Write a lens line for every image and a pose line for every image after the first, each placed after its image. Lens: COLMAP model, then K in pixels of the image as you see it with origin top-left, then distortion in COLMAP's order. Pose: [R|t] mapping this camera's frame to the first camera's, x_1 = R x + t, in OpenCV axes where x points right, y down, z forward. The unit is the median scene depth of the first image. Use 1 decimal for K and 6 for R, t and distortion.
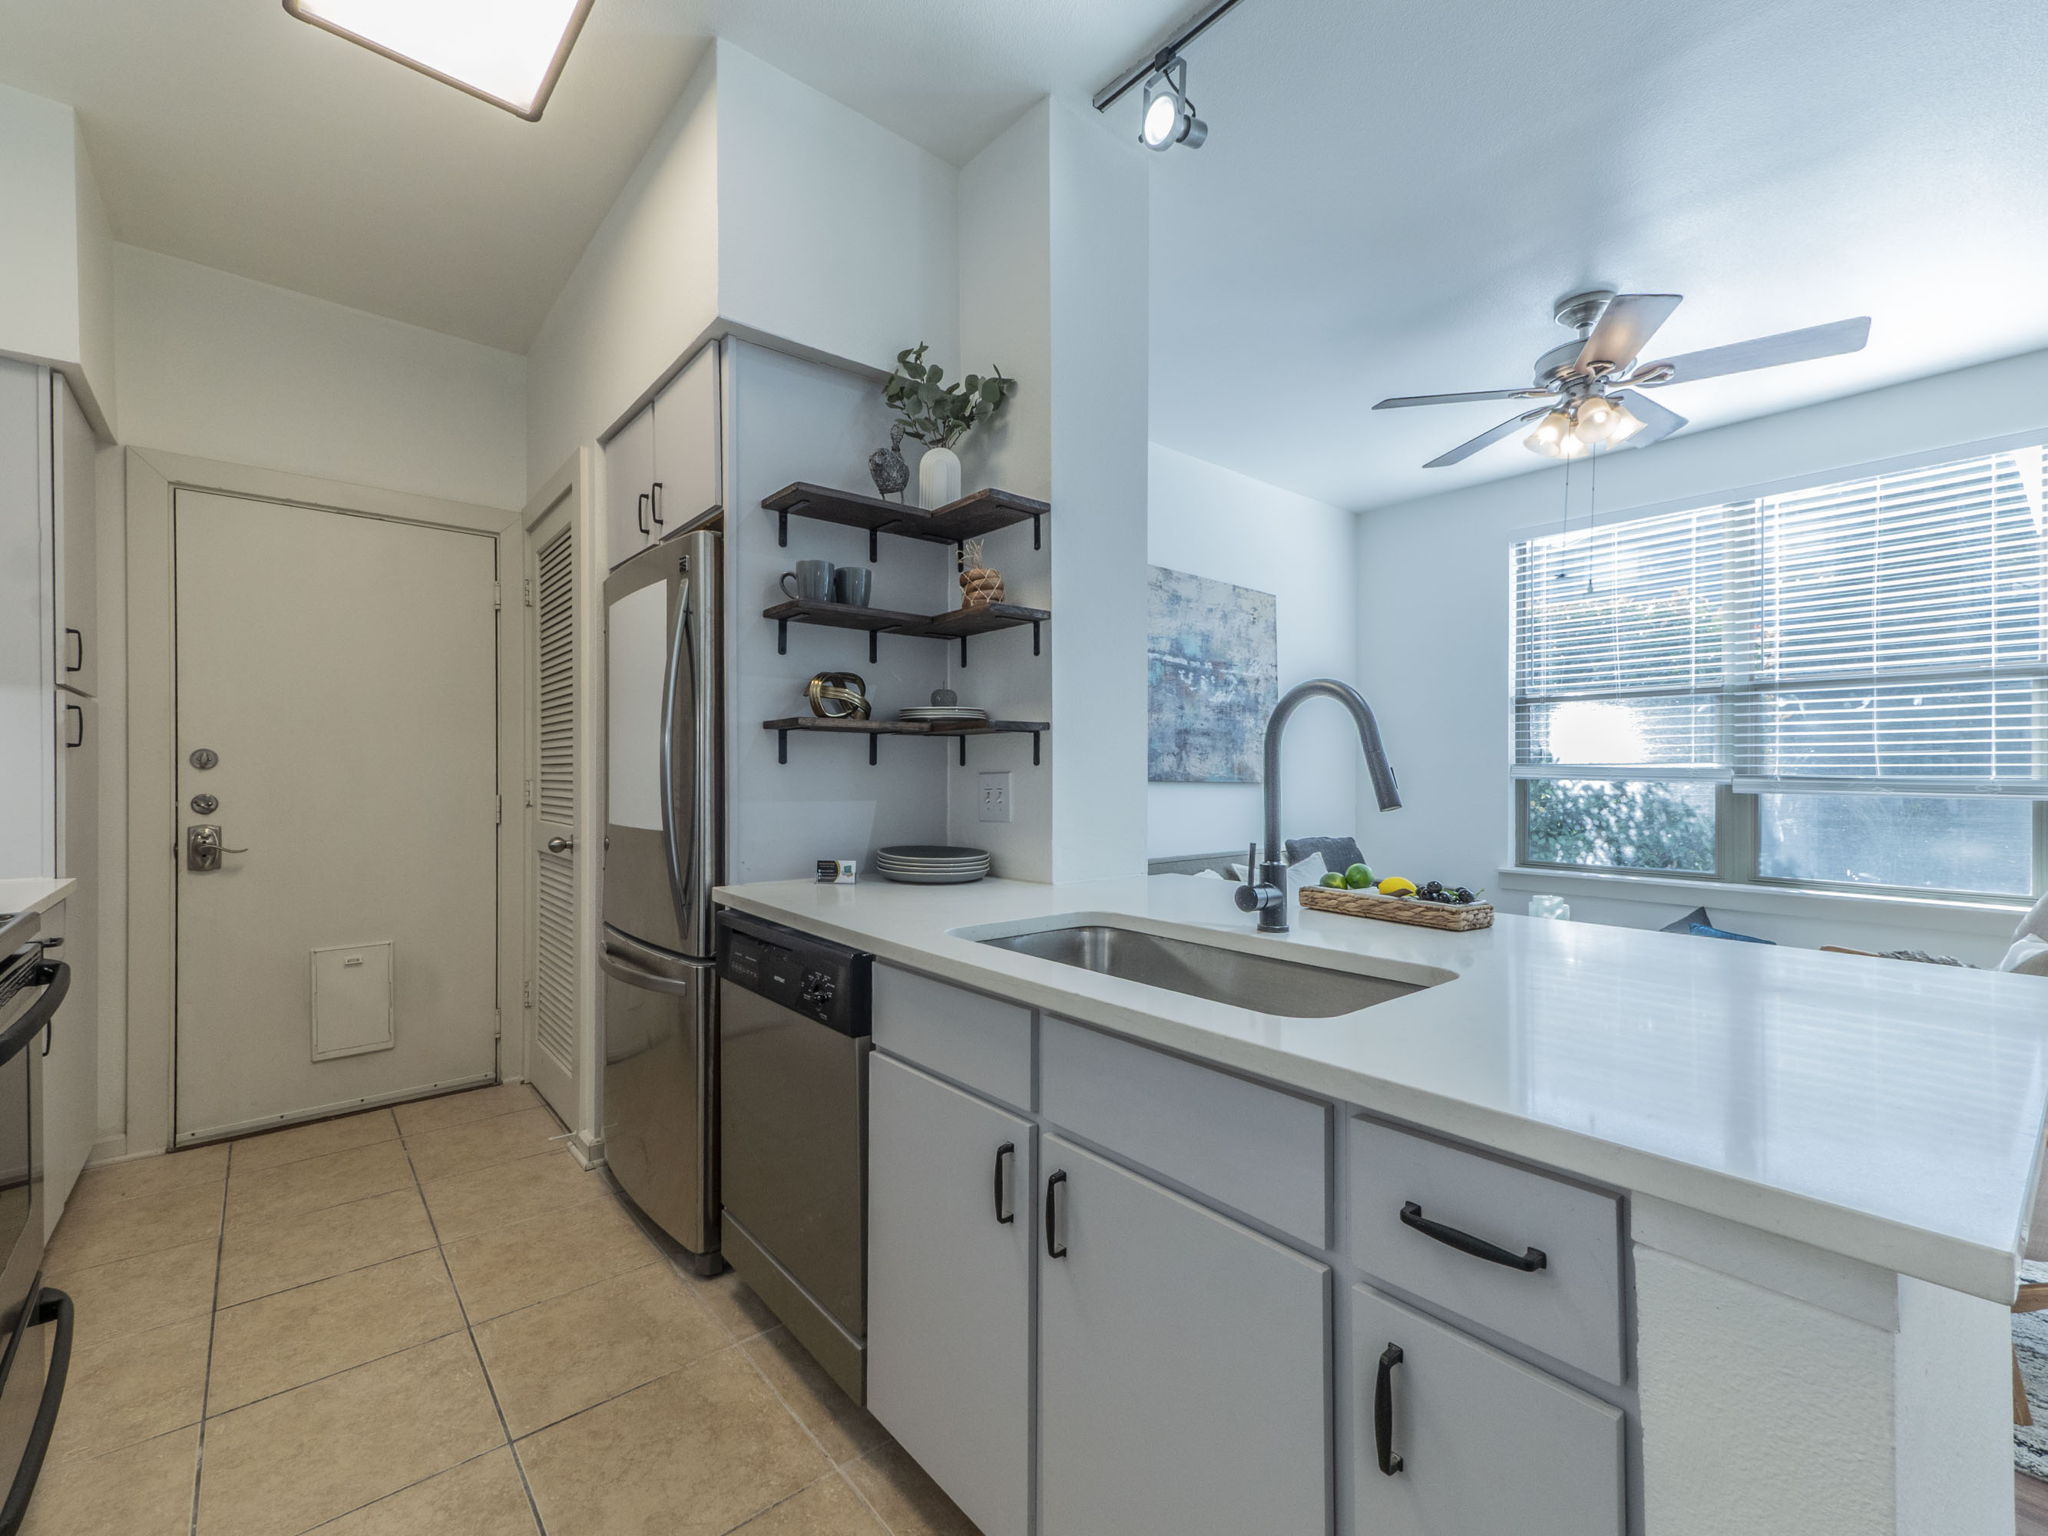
lens RADIAL K [[888.2, 0, 1010.3], [0, 888.2, 772.3], [0, 0, 1]] dist [-0.000208, -0.001033]
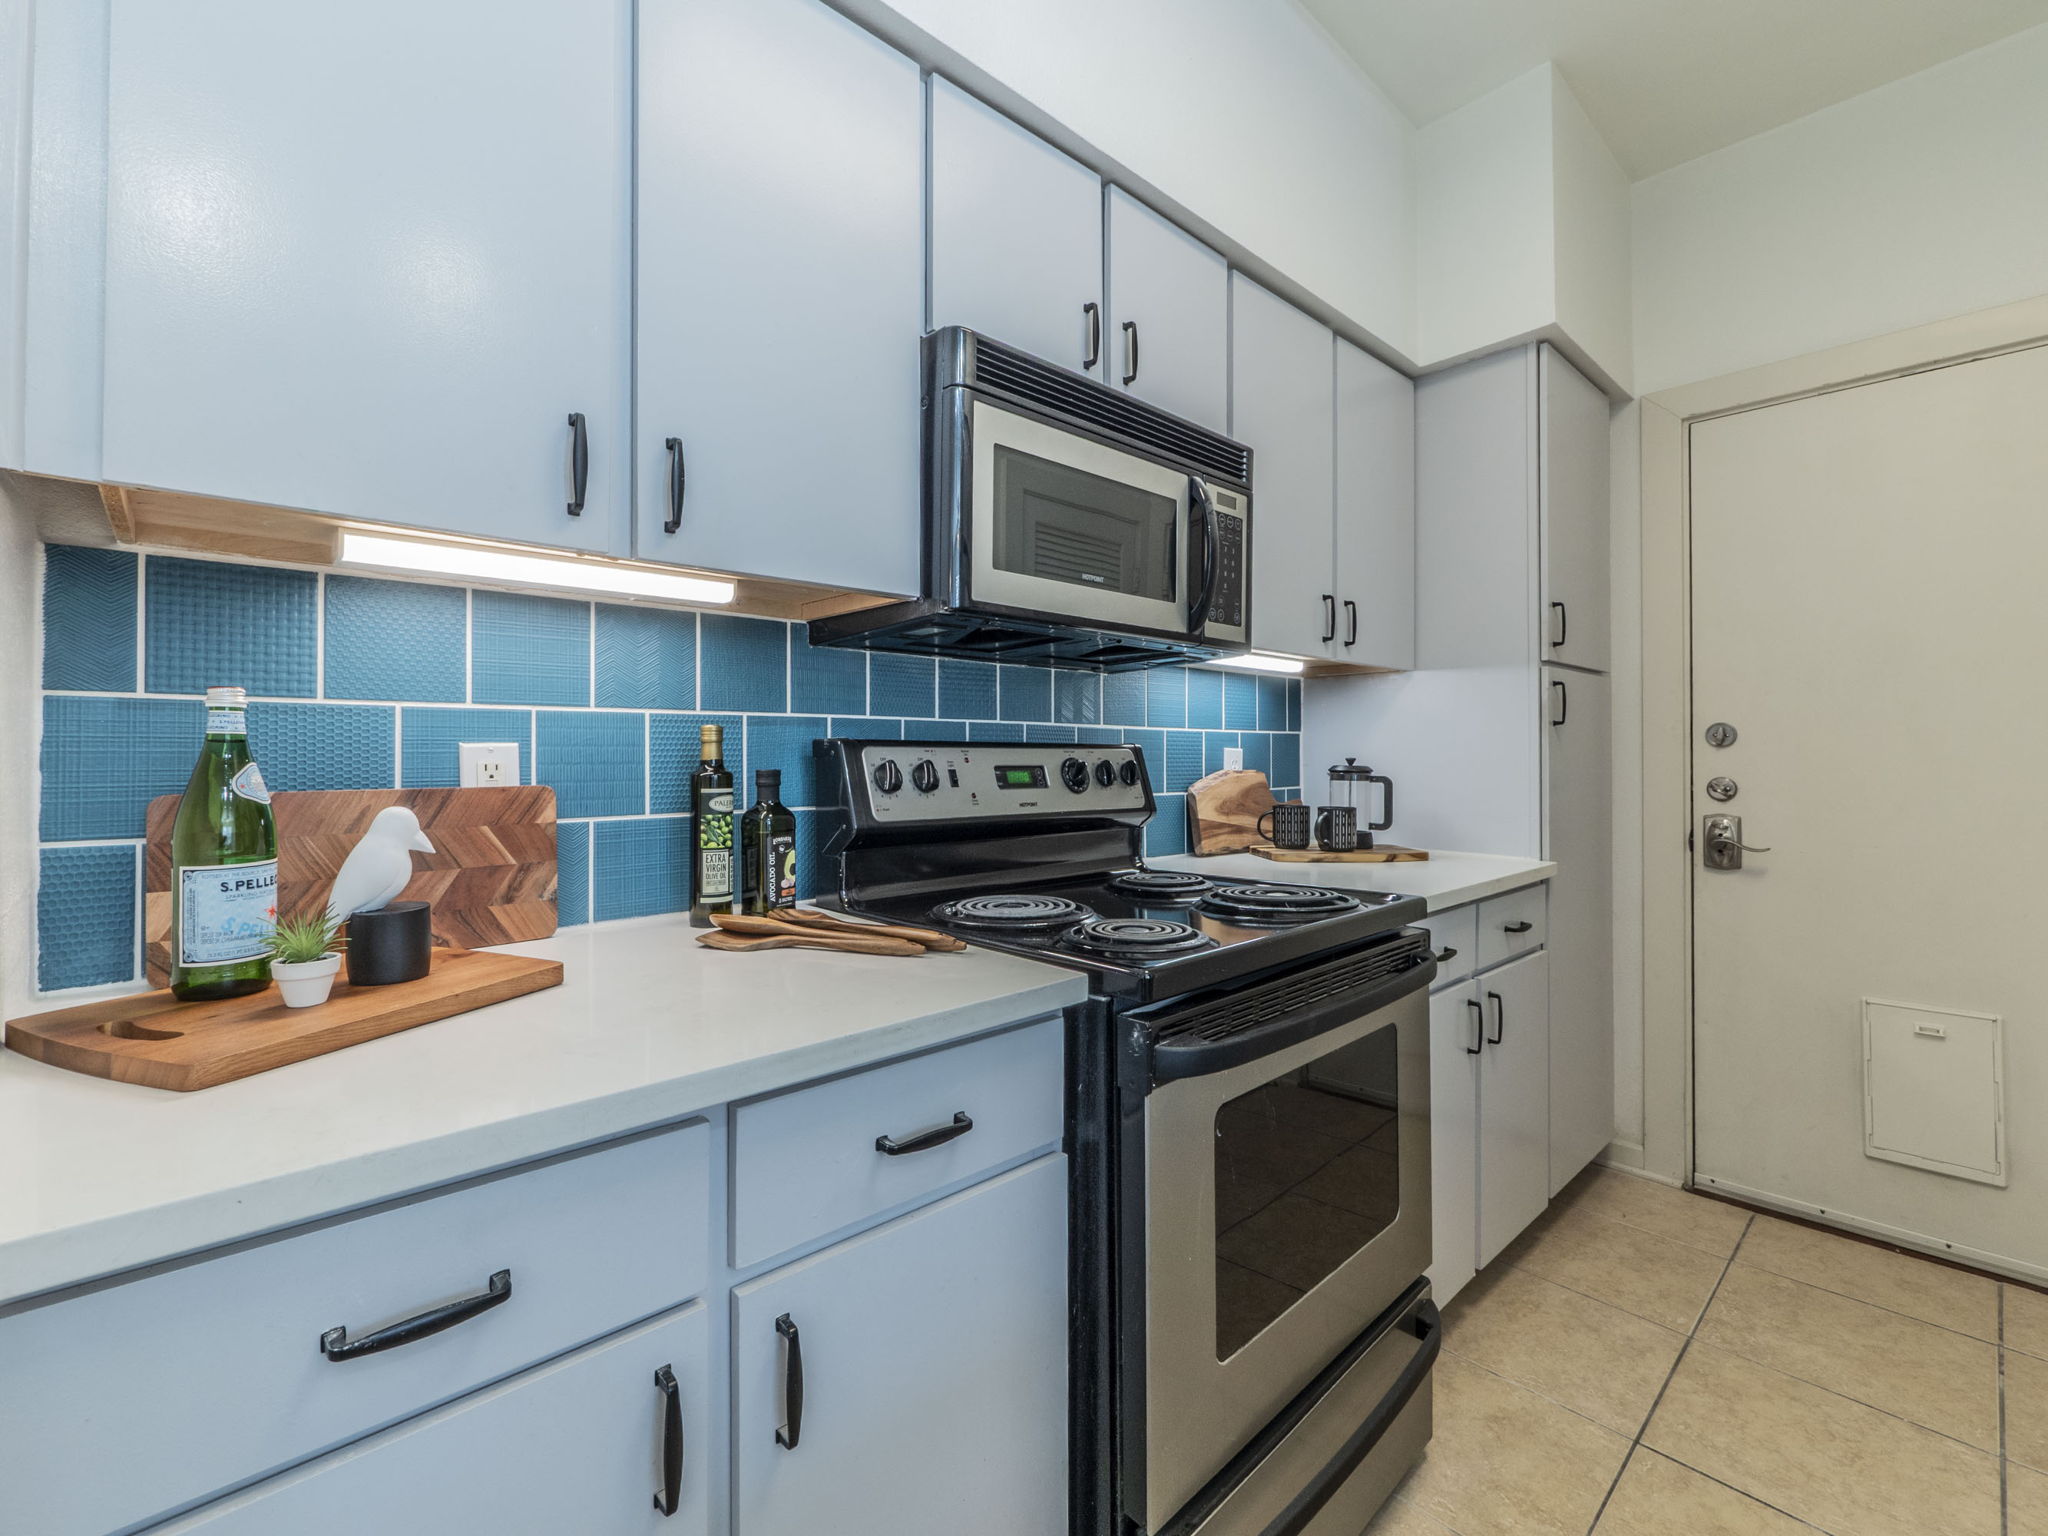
lens RADIAL K [[888.2, 0, 1015.1], [0, 888.2, 746.6], [0, 0, 1]] dist [-0.000208, -0.001033]
pose [[0.025532, -0.008207, -0.999640, -0.045906], [0.002018, 0.999965, -0.008158, 0.000615], [0.999672, -0.001809, 0.025548, 0.156698]]
